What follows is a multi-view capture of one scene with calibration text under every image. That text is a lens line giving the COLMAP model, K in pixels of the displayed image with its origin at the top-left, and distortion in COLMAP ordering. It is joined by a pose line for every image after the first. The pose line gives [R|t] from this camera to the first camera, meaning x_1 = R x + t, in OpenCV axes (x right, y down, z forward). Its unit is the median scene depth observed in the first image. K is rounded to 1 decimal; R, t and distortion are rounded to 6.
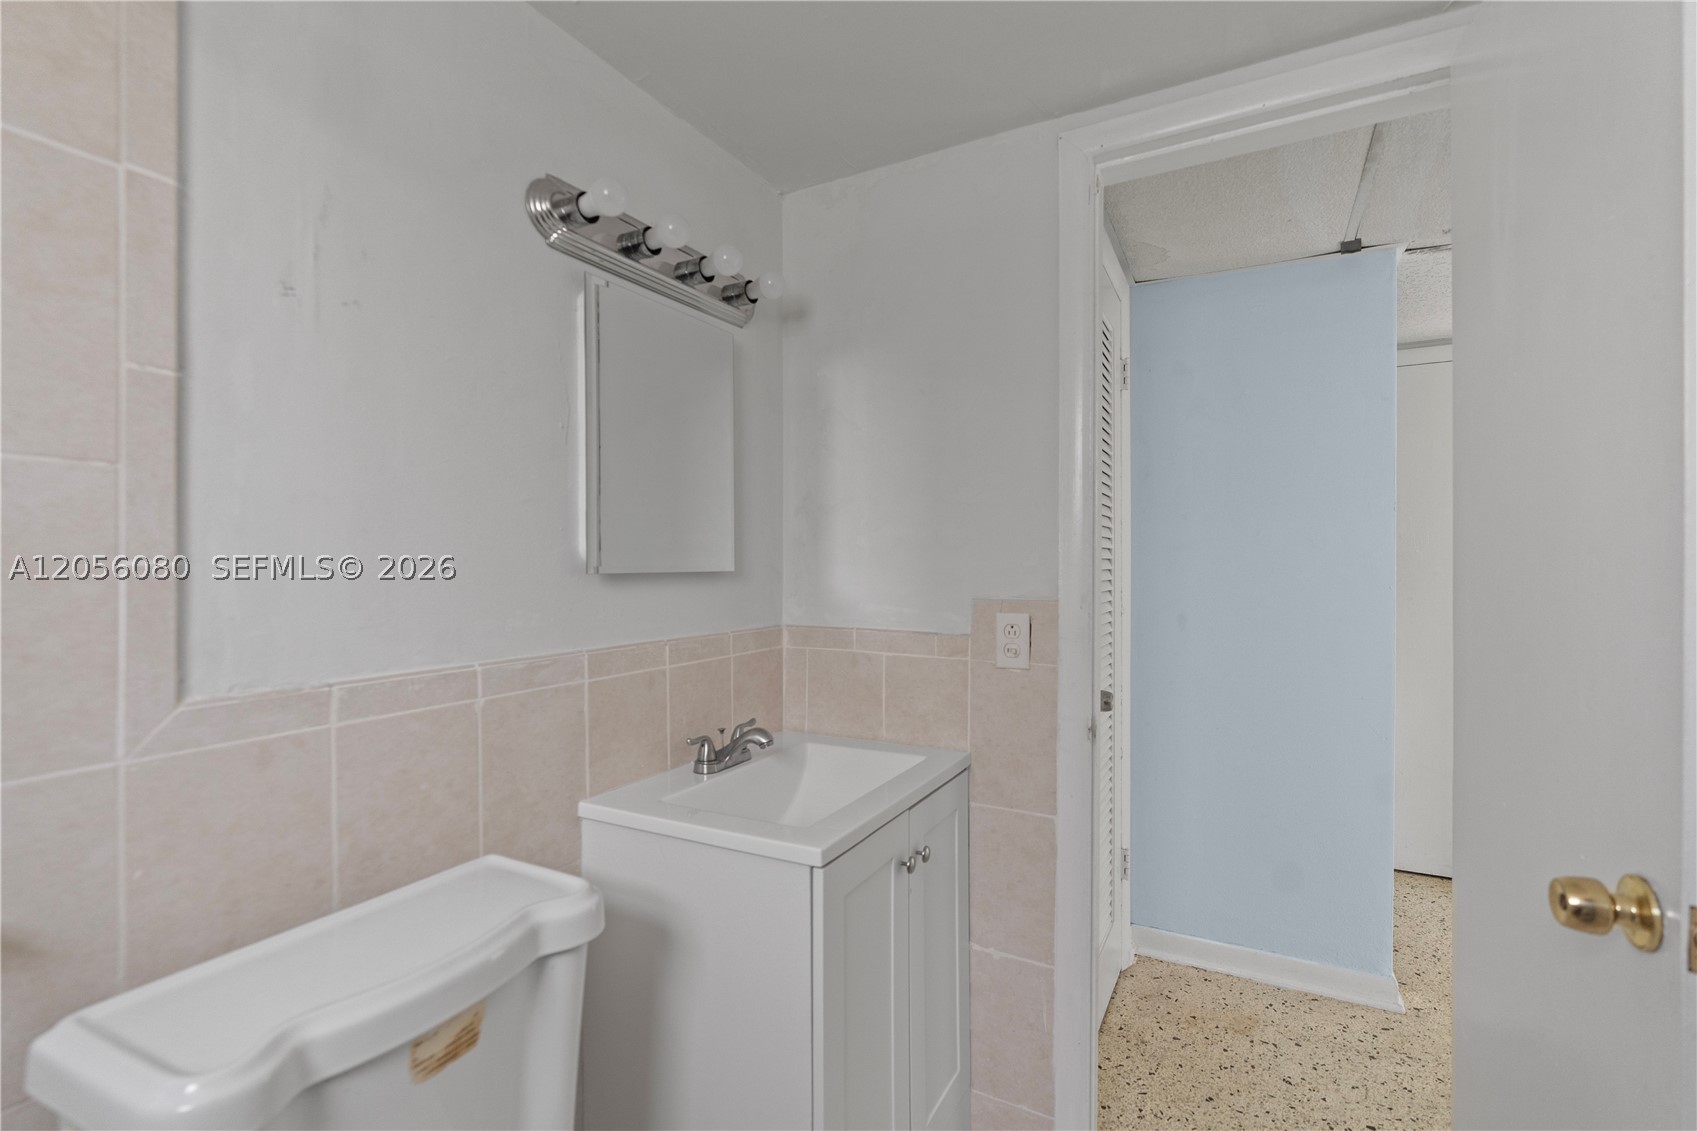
lens RADIAL K [[767.0, 0, 848.5], [0, 767.0, 565.5], [0, 0, 1]] dist [-0.000448, 0.000094]
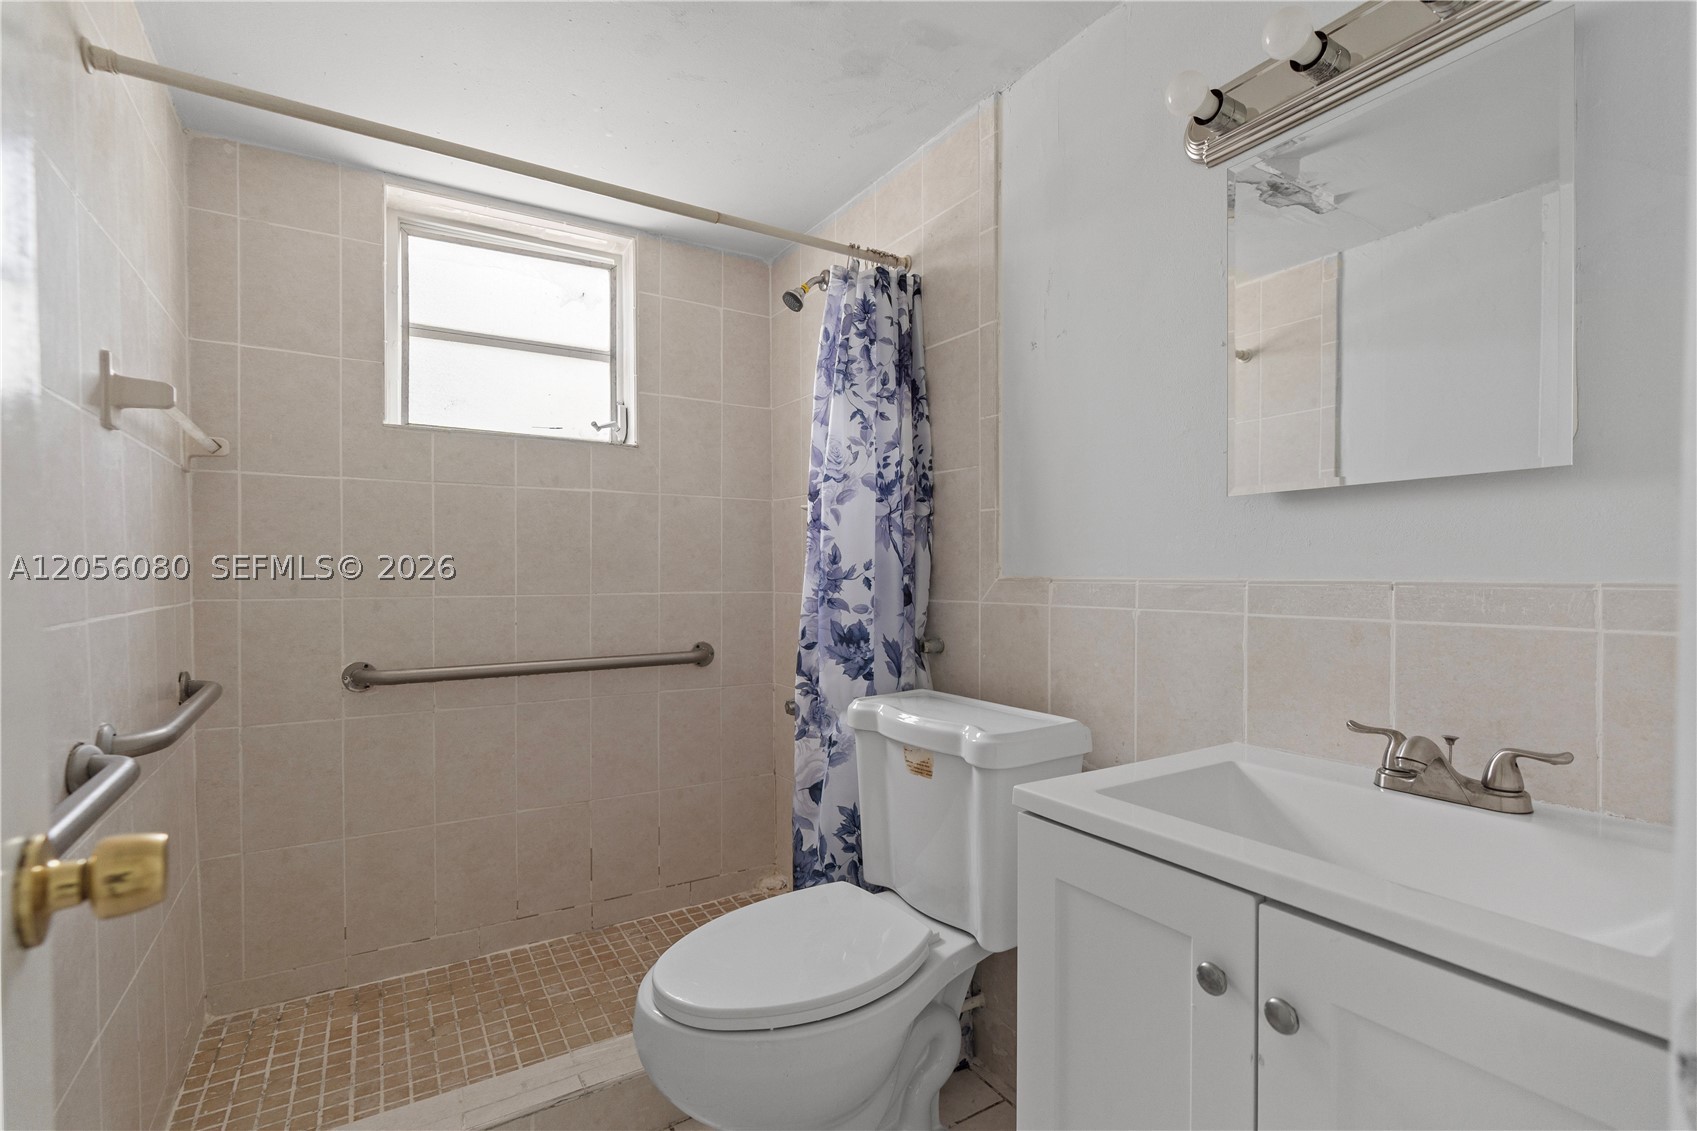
lens RADIAL K [[767.0, 0, 848.5], [0, 767.0, 565.5], [0, 0, 1]] dist [-0.000448, 0.000094]
pose [[-0.496252, 0.000106, -0.868178, 0.677860], [0.005748, 0.999978, -0.003163, 0.092627], [0.868159, -0.006560, -0.496242, 1.041748]]
